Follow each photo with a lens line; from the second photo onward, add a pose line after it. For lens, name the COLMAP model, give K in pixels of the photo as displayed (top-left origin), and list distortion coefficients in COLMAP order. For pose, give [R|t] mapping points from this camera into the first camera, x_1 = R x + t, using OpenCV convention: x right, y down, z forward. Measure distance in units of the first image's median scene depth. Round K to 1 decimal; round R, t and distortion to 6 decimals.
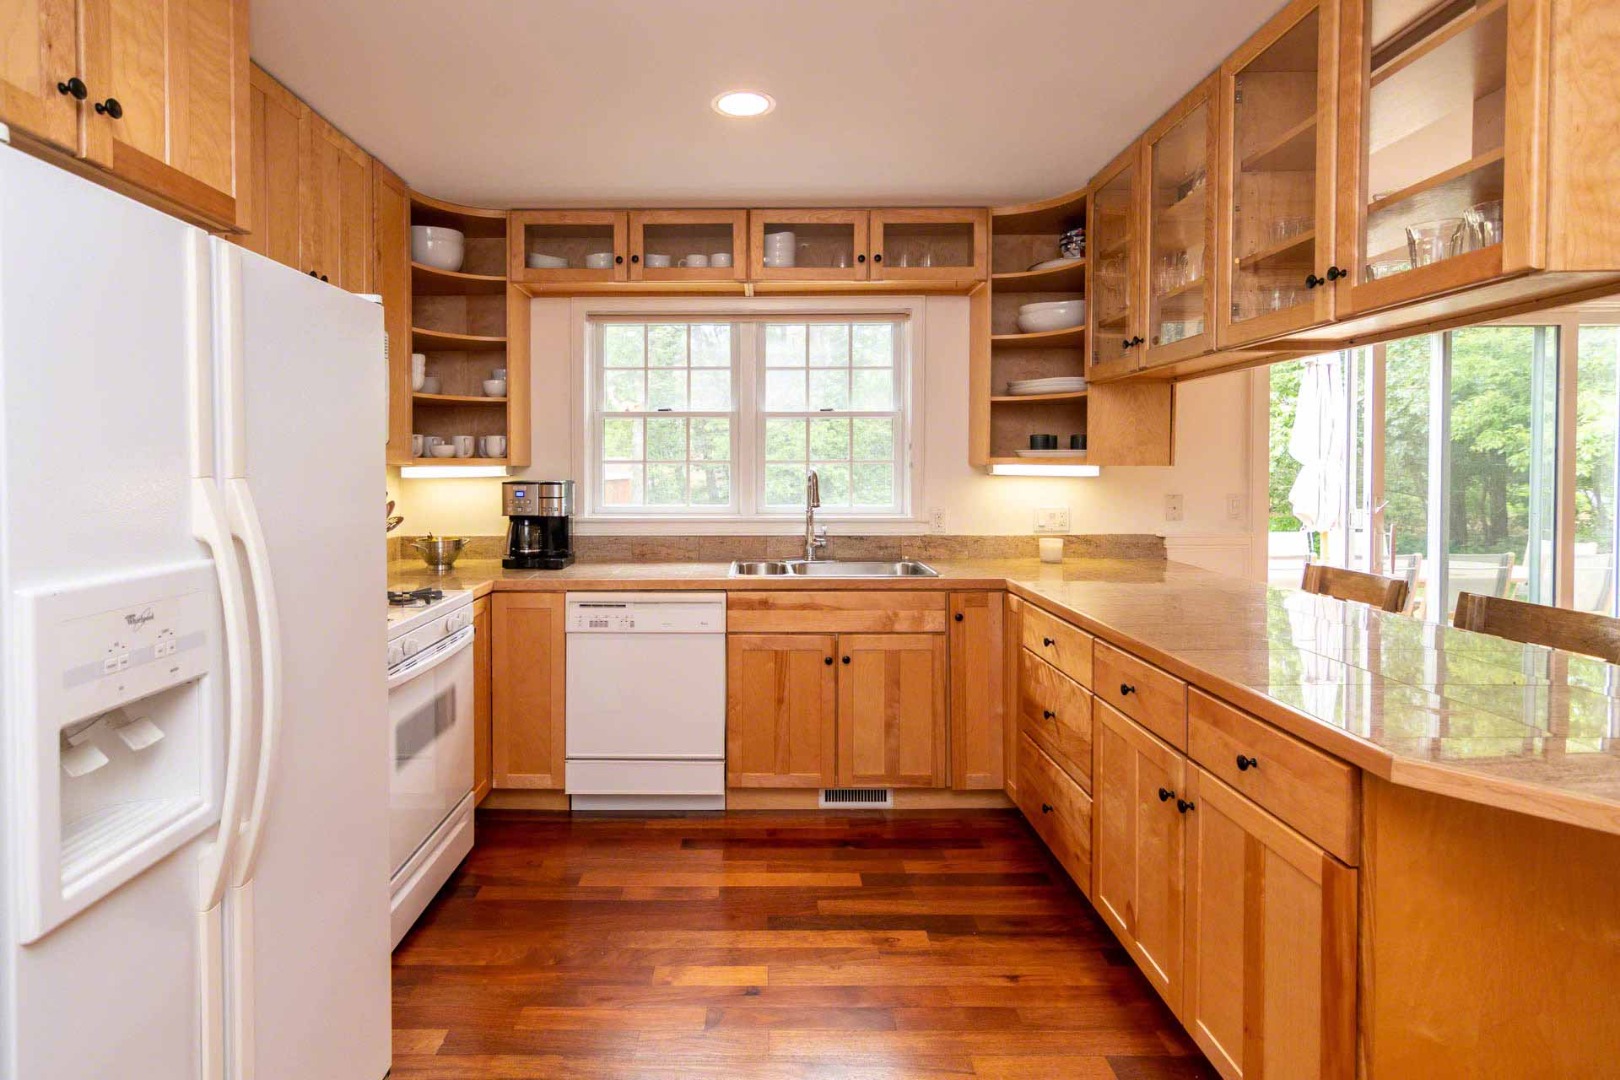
lens RADIAL K [[843.8, 0, 743.5], [0, 843.8, 490.8], [0, 0, 1]] dist [-0.000536, 0.000899]
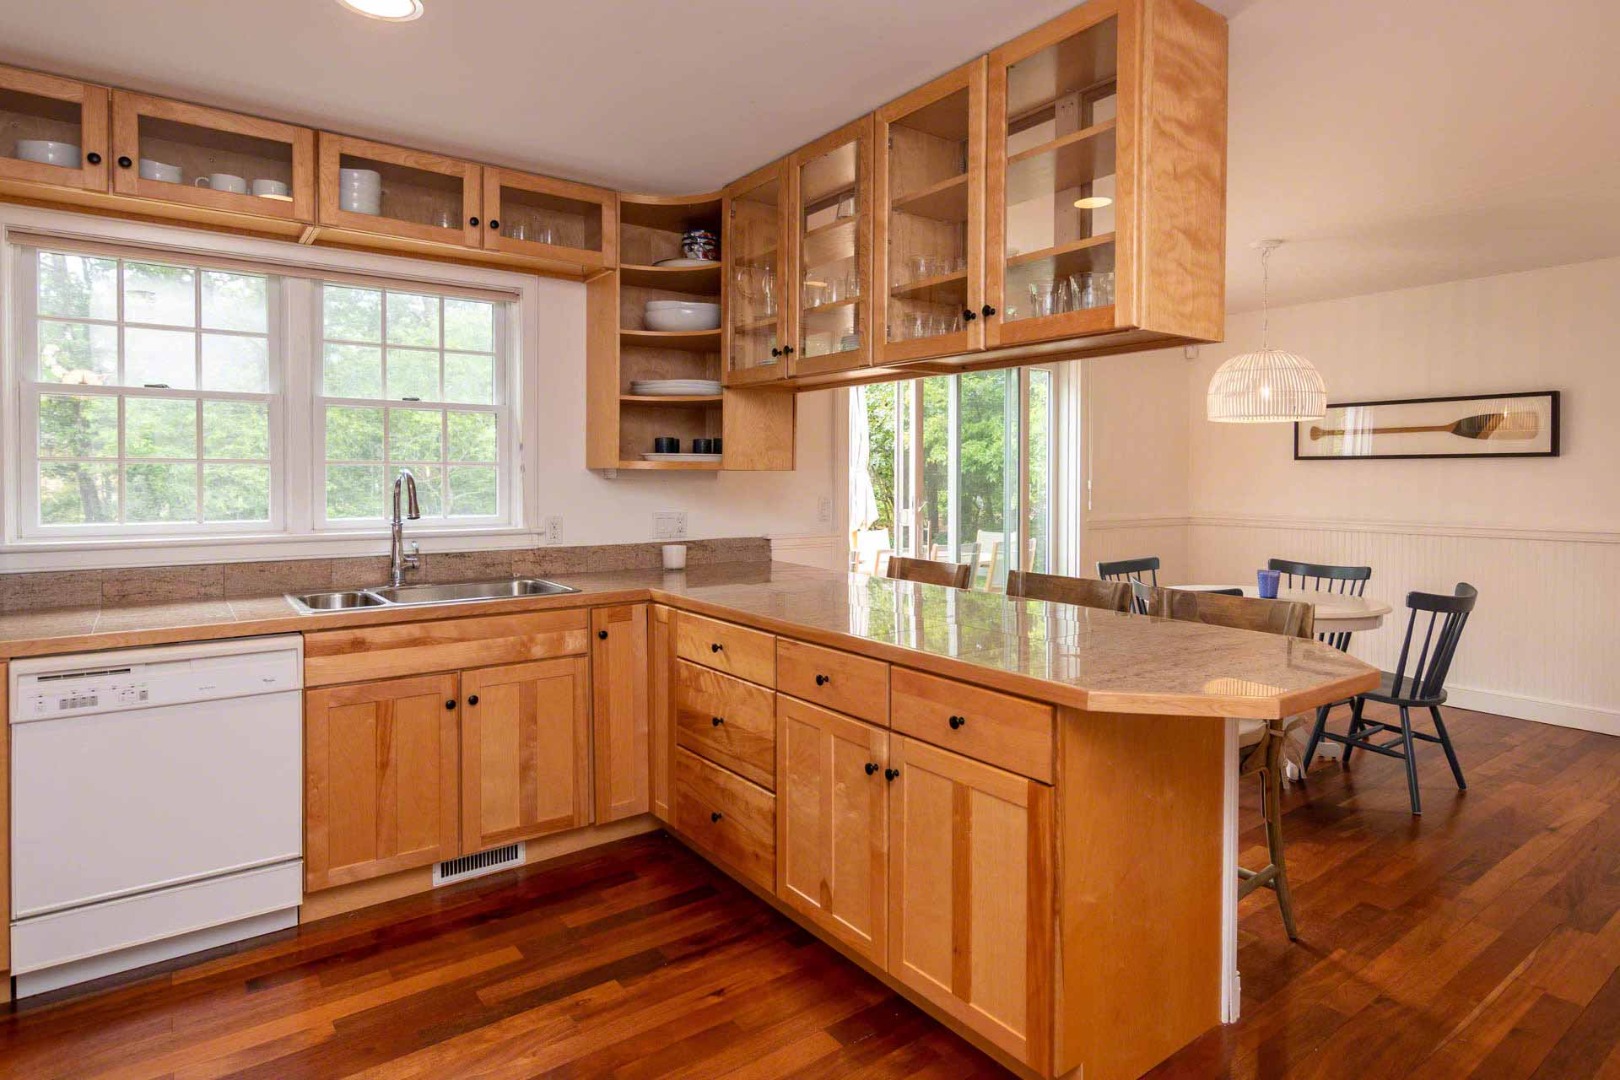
lens RADIAL K [[966.3, 0, 770.9], [0, 966.3, 505.2], [0, 0, 1]] dist [-0.000574, 0.001719]
pose [[0.771847, -0.013363, 0.635668, -0.258964], [0.013489, 0.999898, 0.004642, 0.007128], [-0.635665, 0.004991, 0.771949, 0.074373]]
